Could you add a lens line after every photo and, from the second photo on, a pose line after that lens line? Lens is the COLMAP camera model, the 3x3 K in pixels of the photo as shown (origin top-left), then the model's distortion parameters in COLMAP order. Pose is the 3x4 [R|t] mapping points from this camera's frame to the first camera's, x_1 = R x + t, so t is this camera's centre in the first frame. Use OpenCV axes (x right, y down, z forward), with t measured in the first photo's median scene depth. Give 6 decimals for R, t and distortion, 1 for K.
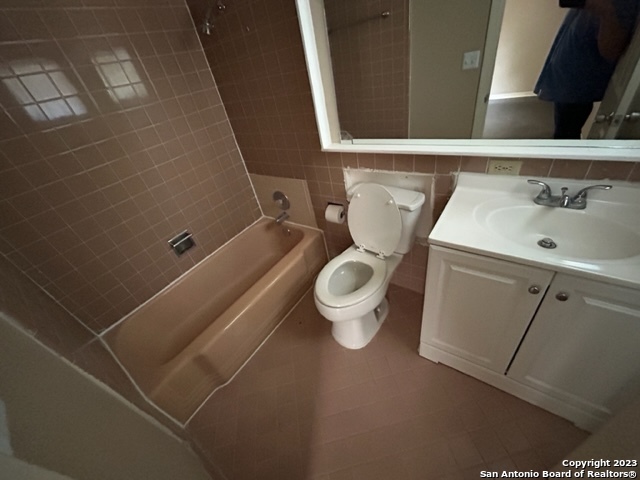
lens RADIAL K [[258.3, 0, 320.0], [0, 258.3, 240.0], [0, 0, 1]] dist [0.002983, 0.000284]
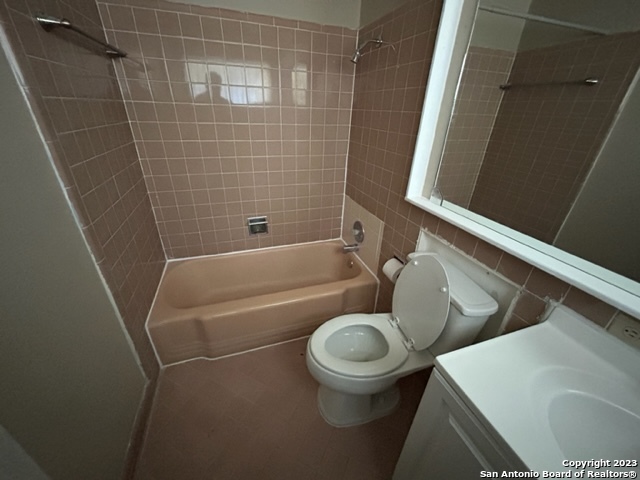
lens RADIAL K [[258.3, 0, 320.0], [0, 258.3, 240.0], [0, 0, 1]] dist [0.002983, 0.000284]
pose [[0.790613, 0.449094, -0.416229, 0.179935], [-0.489896, 0.871723, 0.010013, -0.078220], [0.367333, 0.195993, 0.909205, 0.101483]]
